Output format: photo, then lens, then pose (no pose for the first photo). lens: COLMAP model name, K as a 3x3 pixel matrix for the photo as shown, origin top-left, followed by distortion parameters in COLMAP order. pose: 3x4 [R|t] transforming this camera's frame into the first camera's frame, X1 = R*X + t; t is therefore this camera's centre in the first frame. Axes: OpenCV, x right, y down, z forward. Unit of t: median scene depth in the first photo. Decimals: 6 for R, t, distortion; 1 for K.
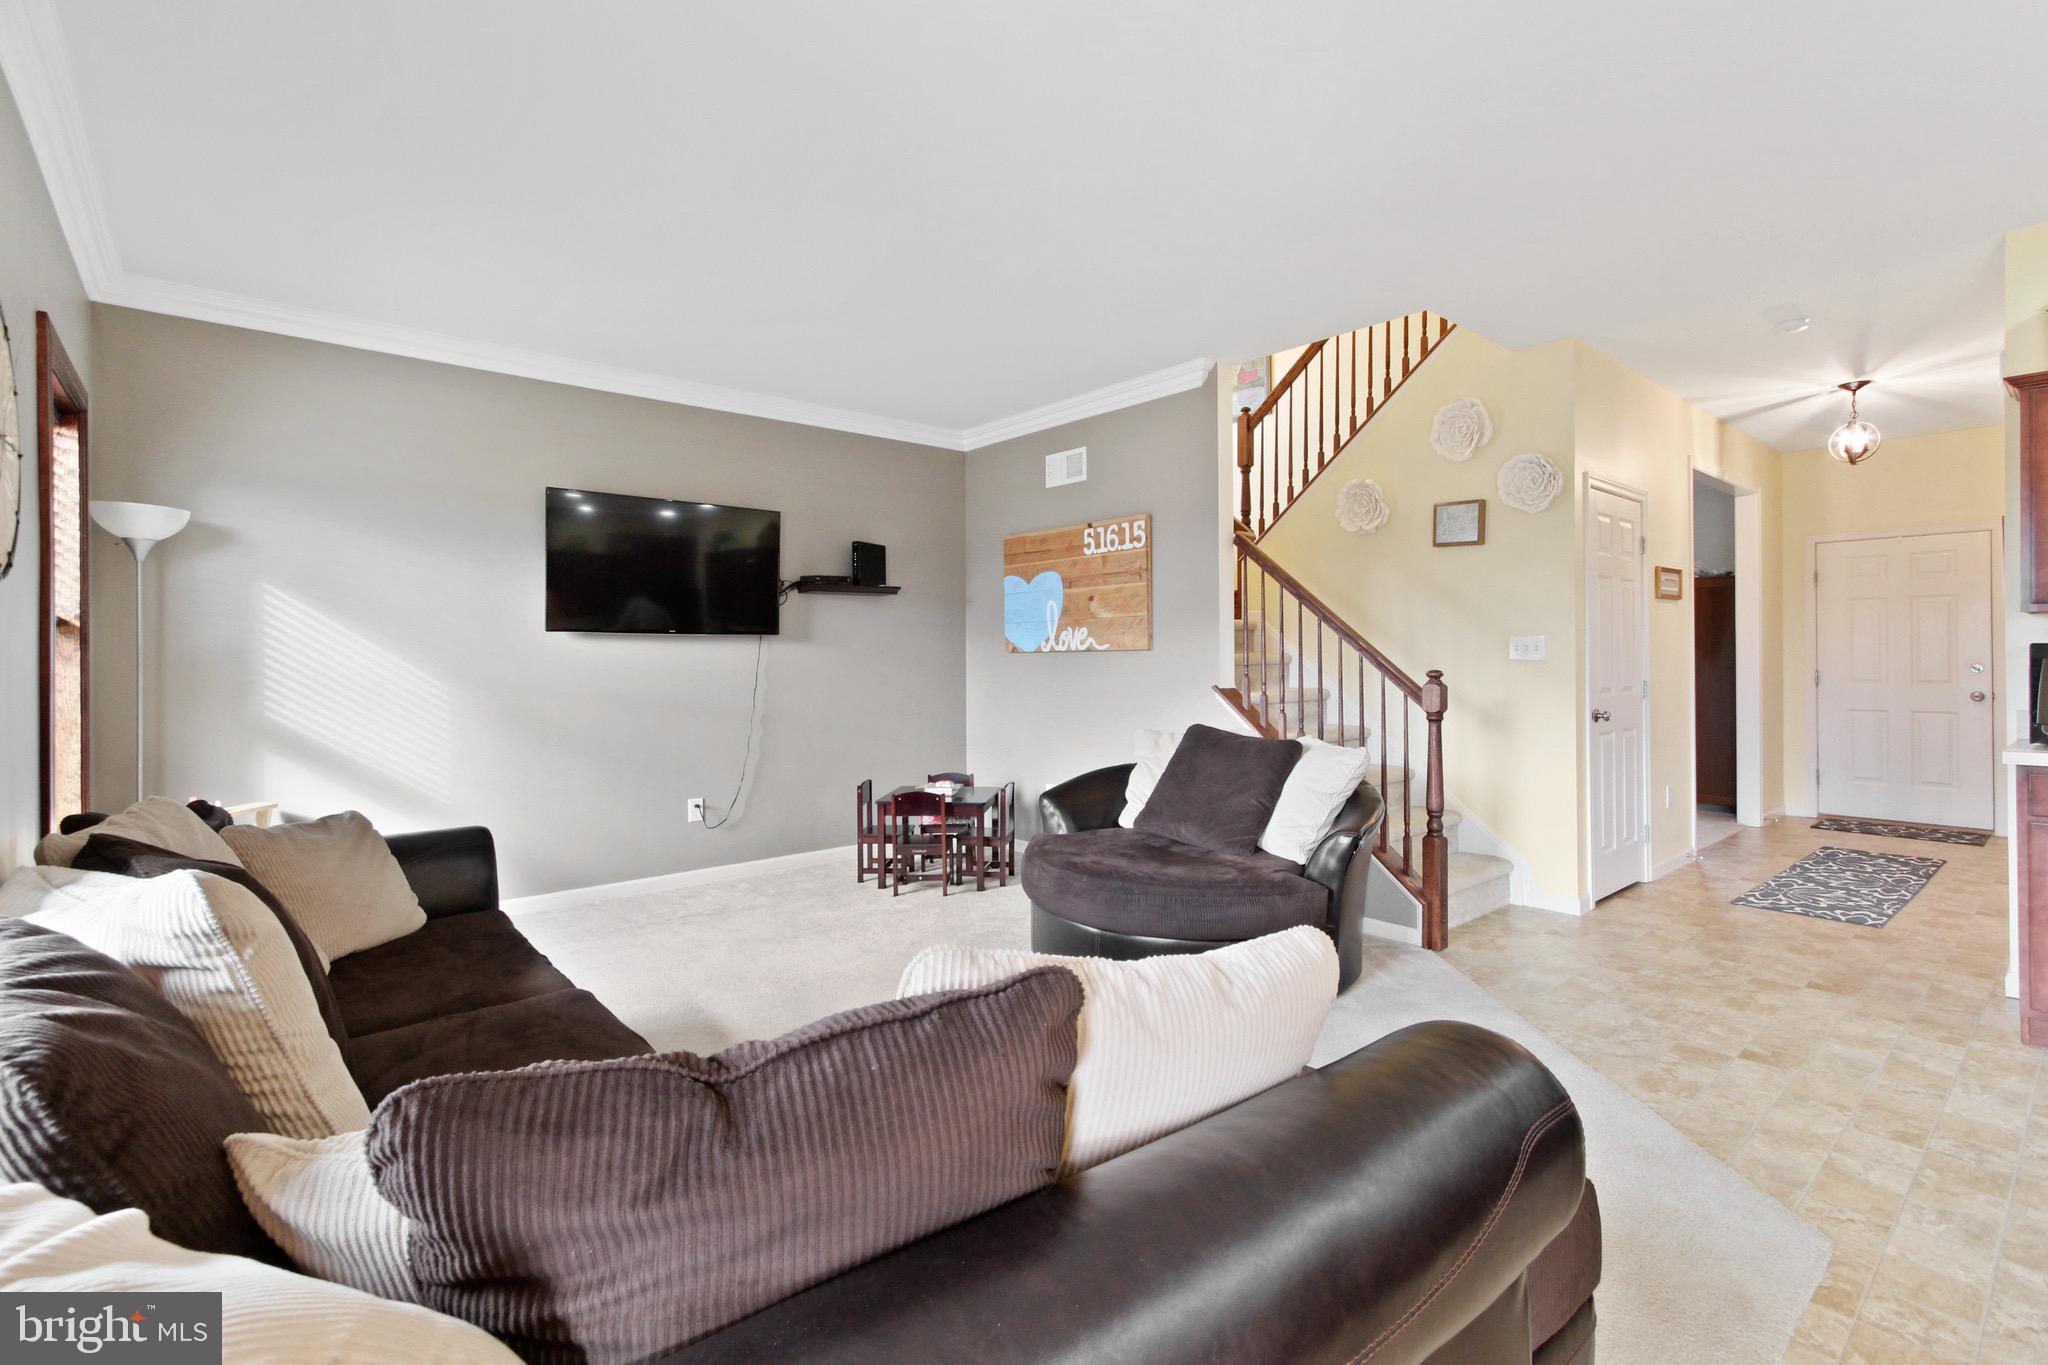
lens RADIAL K [[954.5, 0, 1036.6], [0, 954.5, 653.3], [0, 0, 1]] dist [-0.001996, 0.001712]
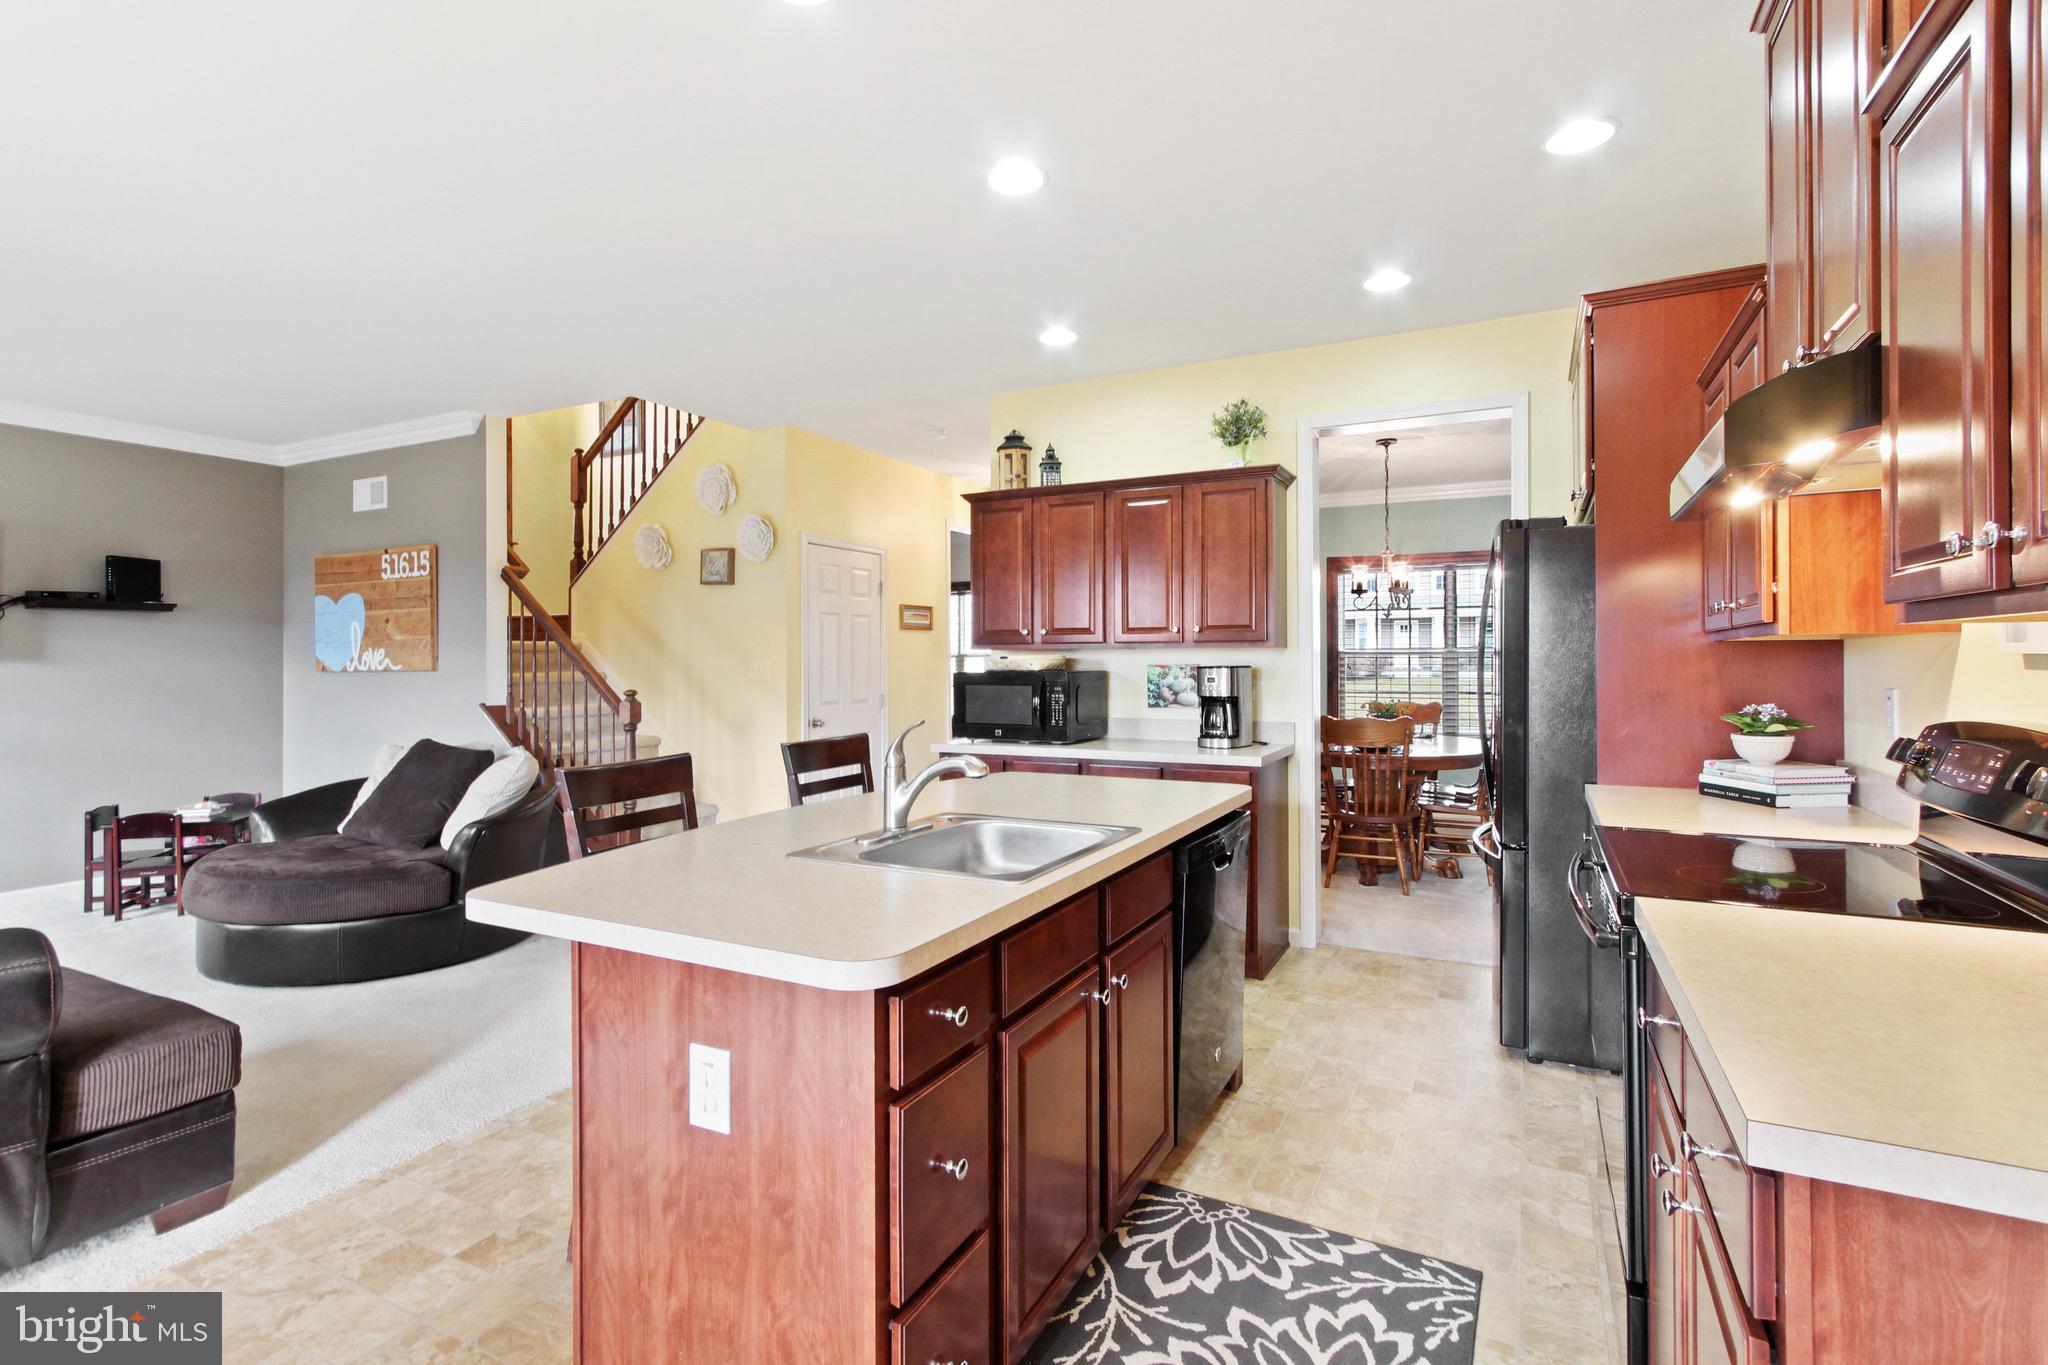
lens RADIAL K [[954.5, 0, 1031.7], [0, 954.5, 661.7], [0, 0, 1]] dist [-0.001996, 0.001712]
pose [[0.924594, 0.001452, 0.380951, 0.326860], [-0.002279, 0.999996, 0.001720, -0.016679], [-0.380947, -0.002459, 0.924593, -0.255305]]
